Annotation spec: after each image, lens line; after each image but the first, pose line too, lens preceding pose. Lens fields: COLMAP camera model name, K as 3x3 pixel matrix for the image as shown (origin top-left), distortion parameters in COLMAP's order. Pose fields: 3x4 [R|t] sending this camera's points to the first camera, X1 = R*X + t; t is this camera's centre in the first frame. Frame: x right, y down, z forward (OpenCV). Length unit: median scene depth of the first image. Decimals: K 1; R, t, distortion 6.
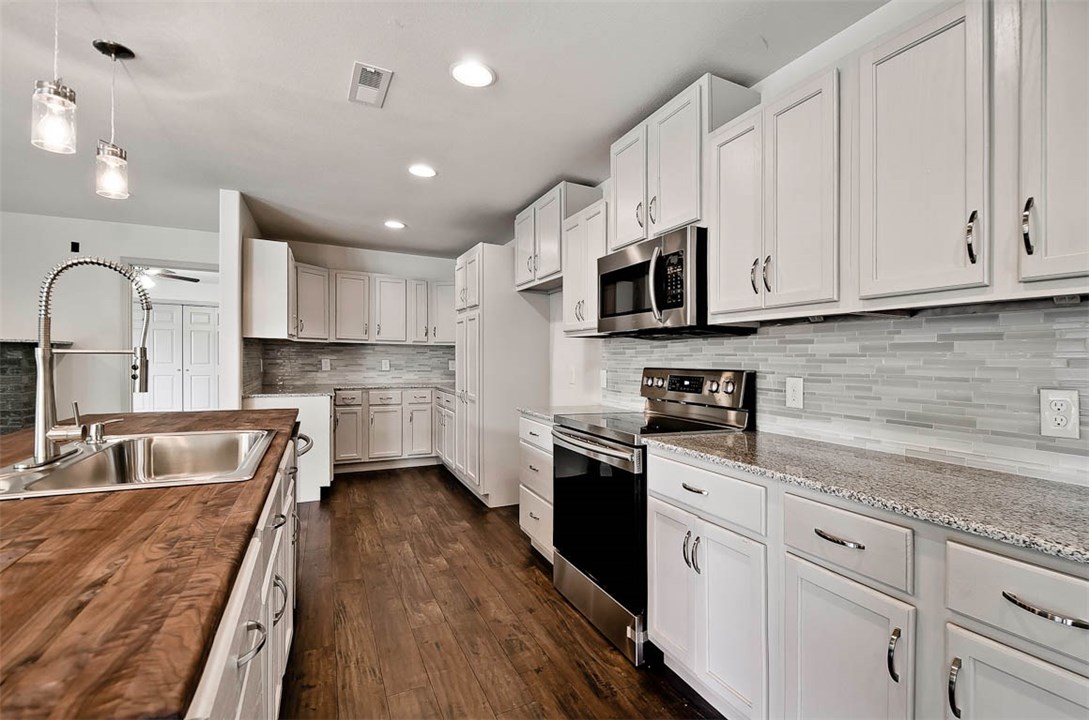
lens RADIAL K [[484.1, 0, 604.0], [0, 484.1, 362.1], [0, 0, 1]] dist [0.006555, -0.006223]
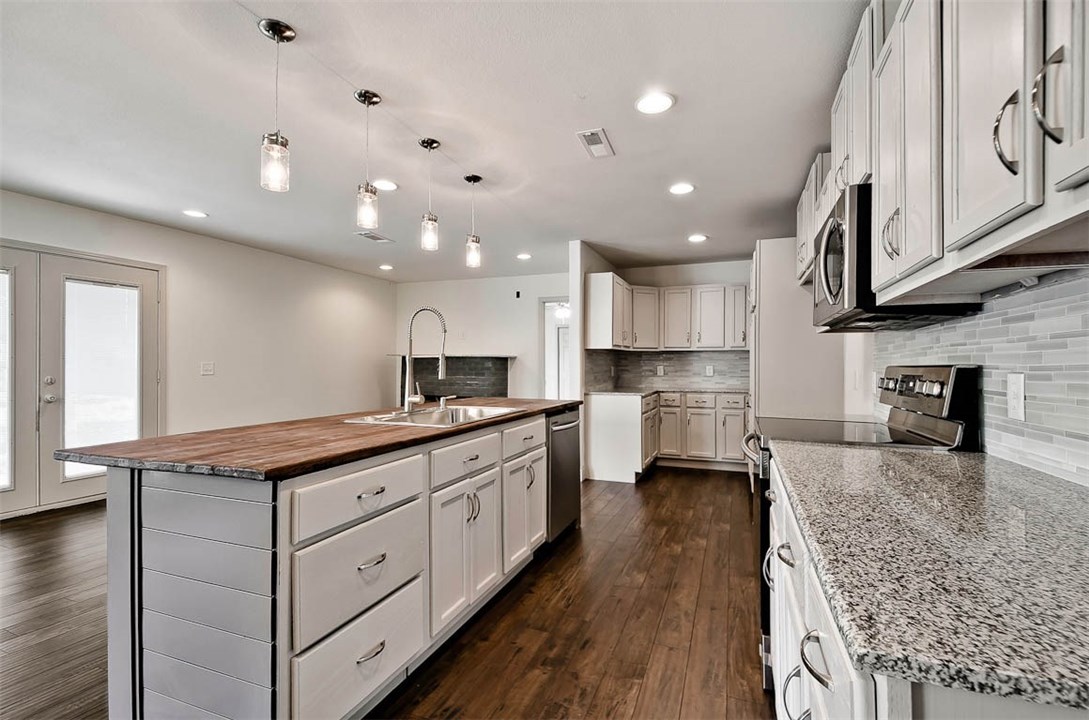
lens RADIAL K [[508.2, 0, 545.4], [0, 508.2, 363.8], [0, 0, 1]] dist [-0.002319, -0.000814]
pose [[0.640608, -0.015041, -0.767720, 0.327435], [0.002510, 0.999844, -0.017494, 0.018586], [0.767864, 0.009280, 0.640546, 0.043774]]
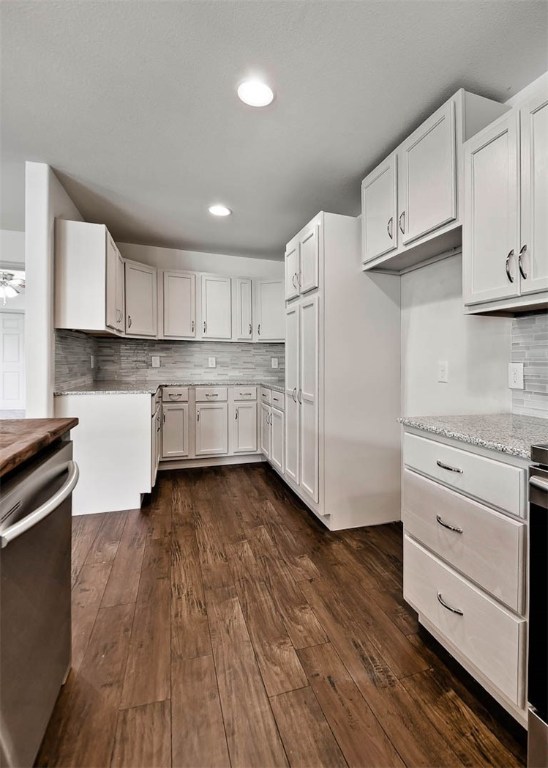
lens RADIAL K [[360.1, 0, 346.8], [0, 360.1, 367.8], [0, 0, 1]] dist [-0.000441, -0.003525]
pose [[0.997536, 0.003357, -0.070075, -0.215973], [-0.002753, 0.999958, 0.008709, 0.020505], [0.070101, -0.008495, 0.997504, 0.500664]]
